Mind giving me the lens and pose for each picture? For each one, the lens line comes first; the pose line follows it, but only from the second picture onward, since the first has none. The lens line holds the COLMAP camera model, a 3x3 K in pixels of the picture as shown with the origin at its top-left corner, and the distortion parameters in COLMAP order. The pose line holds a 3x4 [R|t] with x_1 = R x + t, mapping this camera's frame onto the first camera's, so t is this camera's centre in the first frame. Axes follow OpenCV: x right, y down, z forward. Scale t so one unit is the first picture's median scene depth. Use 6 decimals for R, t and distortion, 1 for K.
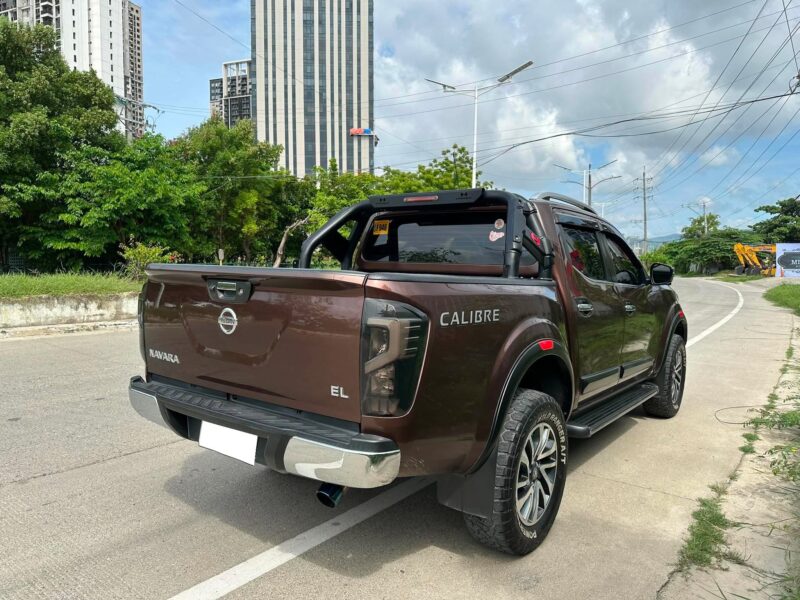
lens RADIAL K [[560.9, 0, 409.5], [0, 560.9, 299.0], [0, 0, 1]] dist [-0.021005, -0.006472]
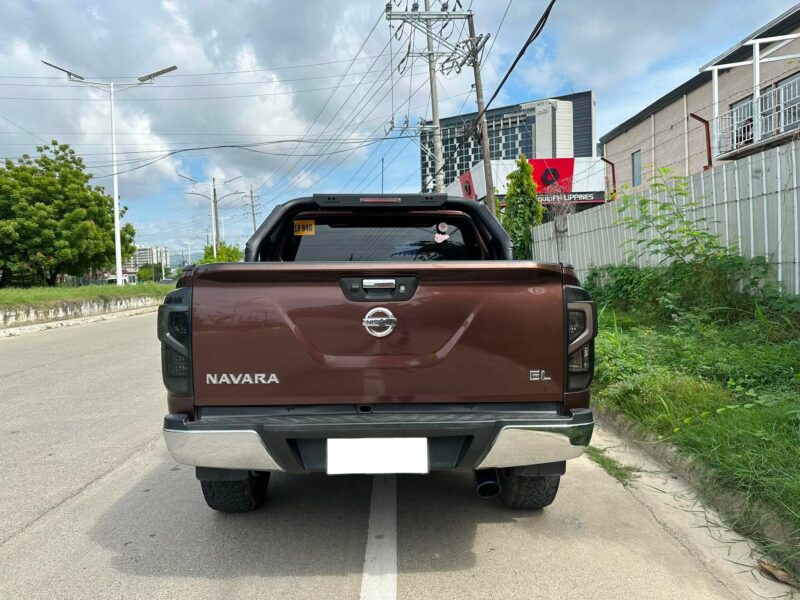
lens RADIAL K [[558.9, 0, 396.8], [0, 558.9, 302.7], [0, 0, 1]] dist [0.007215, -0.022854]
pose [[0.789493, -0.047372, 0.611928, -0.043181], [0.058081, 0.998309, 0.002349, 0.000413], [-0.611005, 0.033687, 0.790910, 0.014101]]
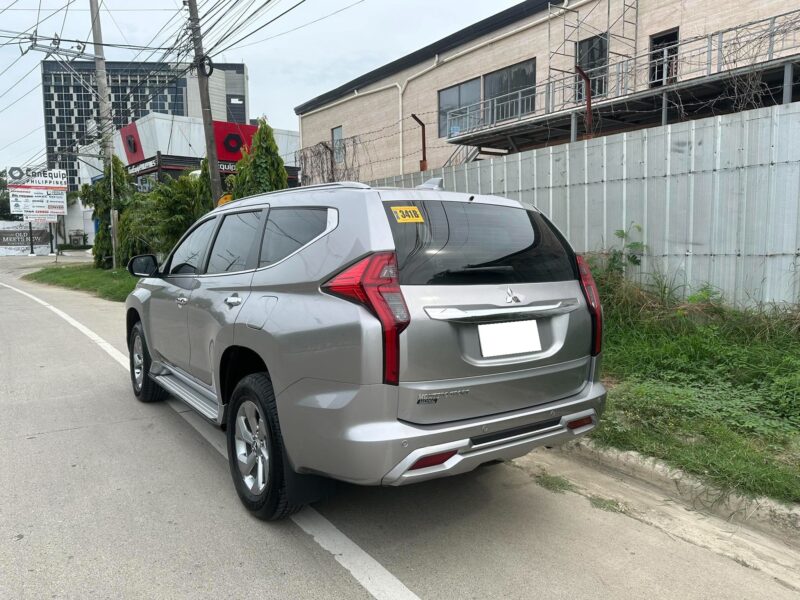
lens RADIAL K [[558.1, 0, 399.2], [0, 558.1, 296.6], [0, 0, 1]] dist [0.008702, -0.022806]
pose [[0.299023, -0.084820, 0.950469, -0.014178], [0.050918, 0.996041, 0.072867, -0.007220], [-0.952887, 0.026607, 0.302158, 0.098790]]
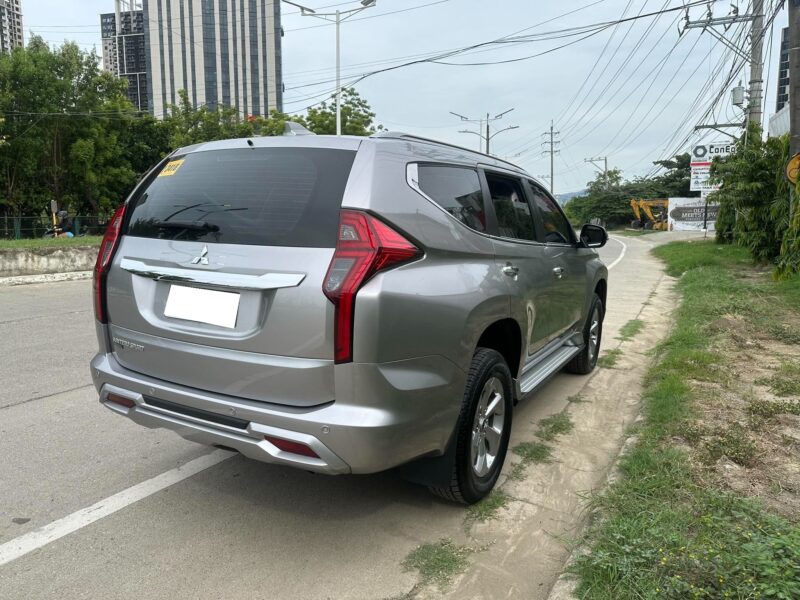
lens RADIAL K [[558.9, 0, 396.8], [0, 558.9, 302.7], [0, 0, 1]] dist [0.007215, -0.022854]
pose [[0.991973, -0.018700, 0.125061, 0.052189], [0.007735, 0.996126, 0.087592, -0.002789], [-0.126214, -0.085922, 0.988275, 0.055879]]
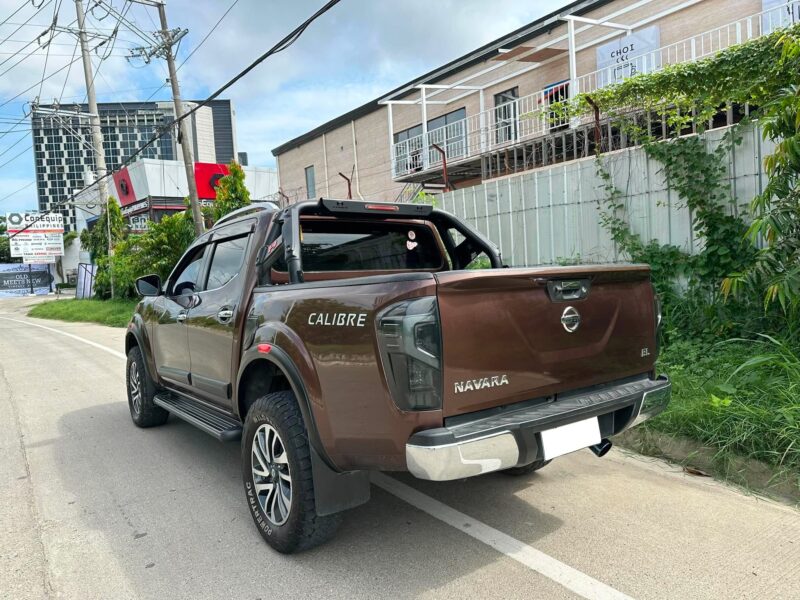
lens RADIAL K [[558.1, 0, 399.2], [0, 558.1, 296.6], [0, 0, 1]] dist [0.008702, -0.022806]
pose [[0.286561, -0.058062, 0.956301, -0.071360], [0.097643, 0.994734, 0.031137, -0.003305], [-0.953073, 0.084454, 0.290722, 0.050830]]
